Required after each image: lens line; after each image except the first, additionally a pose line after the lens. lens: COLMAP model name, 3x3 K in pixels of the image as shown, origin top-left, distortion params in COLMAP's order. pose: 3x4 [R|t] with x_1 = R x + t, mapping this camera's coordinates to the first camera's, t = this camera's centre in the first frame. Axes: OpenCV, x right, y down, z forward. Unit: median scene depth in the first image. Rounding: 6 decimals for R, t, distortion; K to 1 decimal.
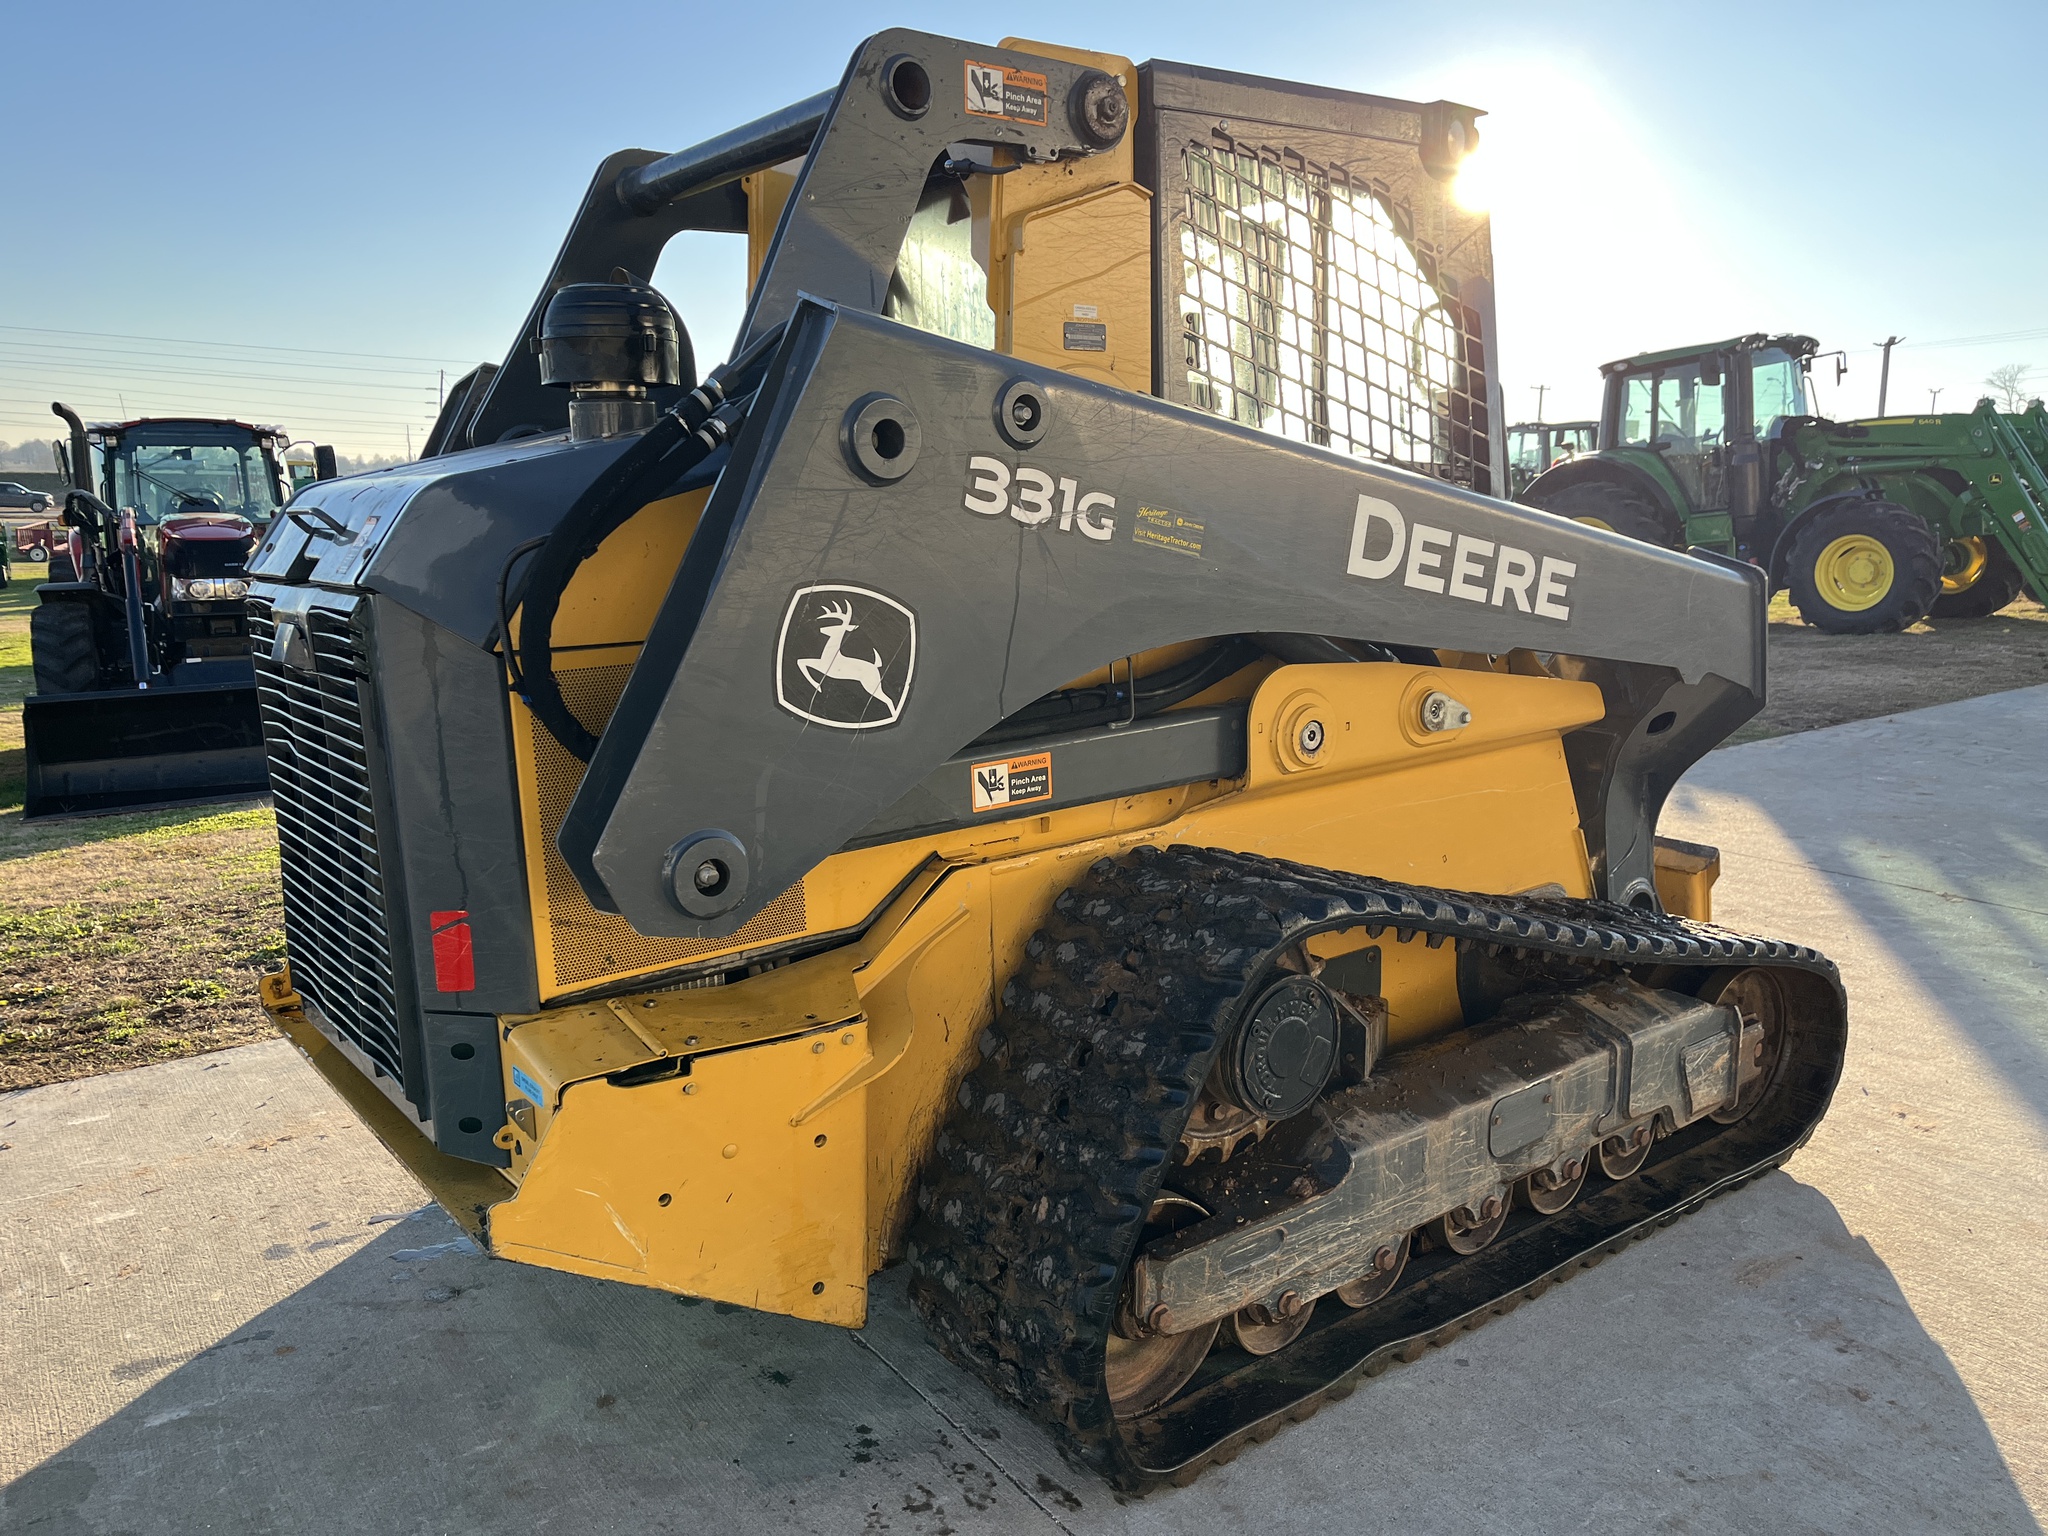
lens RADIAL K [[1534.2, 0, 1019.0], [0, 1534.2, 821.9], [0, 0, 1]] dist [0.066228, -0.099741]
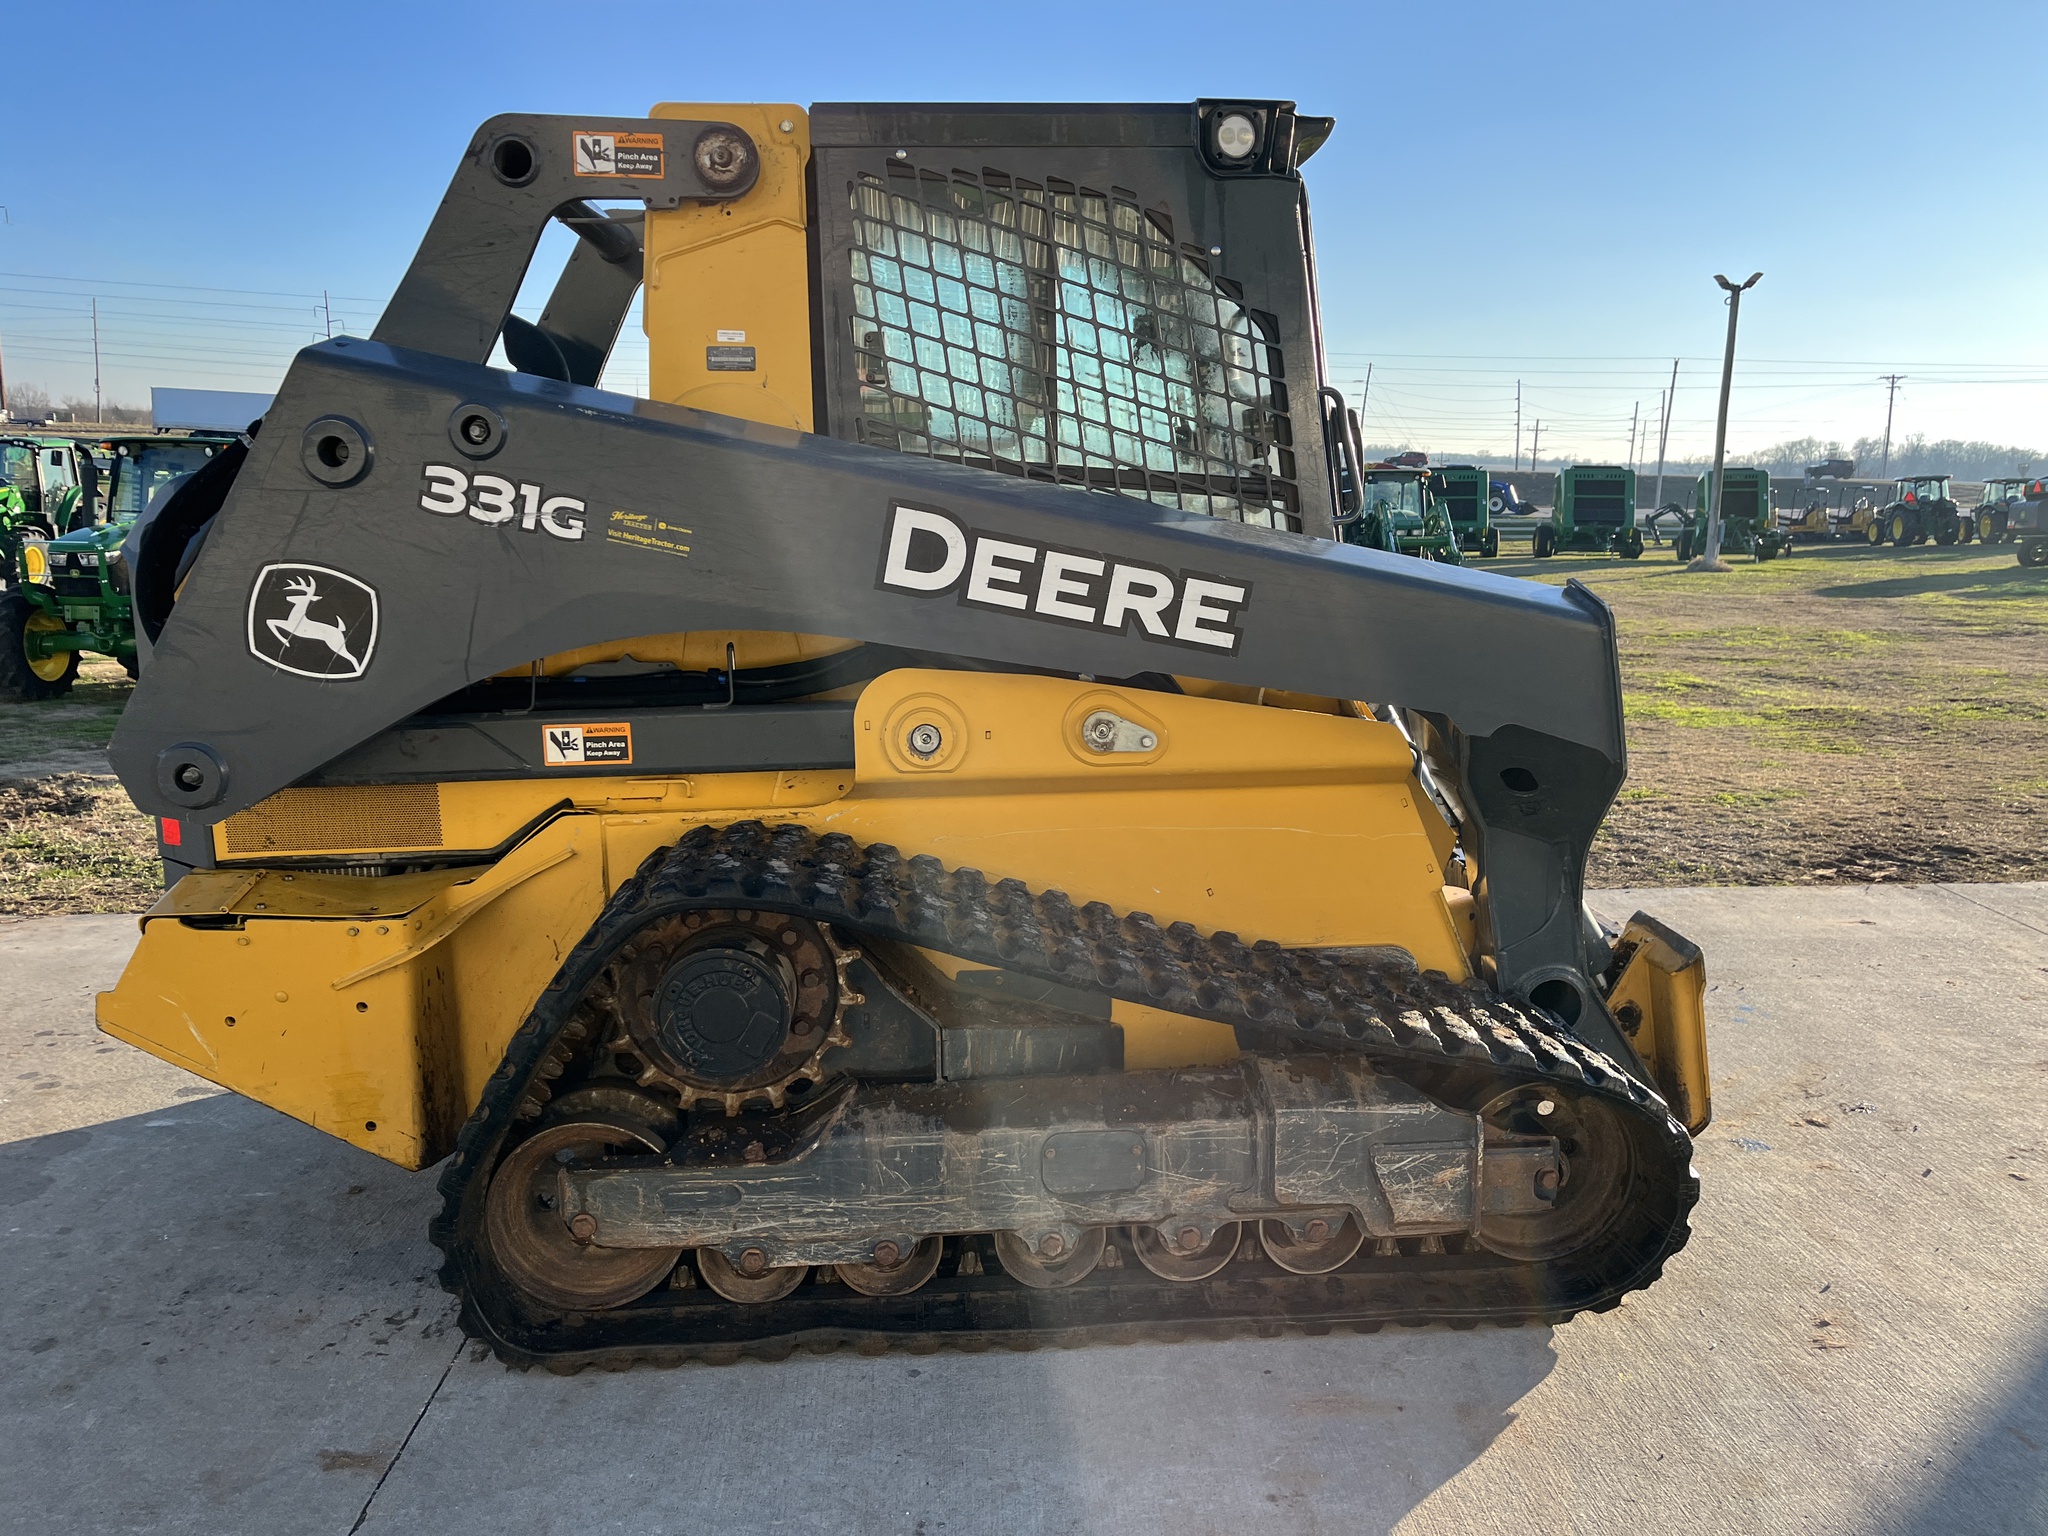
lens RADIAL K [[1536.6, 0, 1016.8], [0, 1536.6, 792.3], [0, 0, 1]] dist [0.066441, -0.093407]
pose [[0.846273, 0.122948, -0.518369, 0.884343], [-0.128691, 0.991369, 0.025039, -0.061484], [0.516973, 0.045520, 0.854790, 0.174713]]
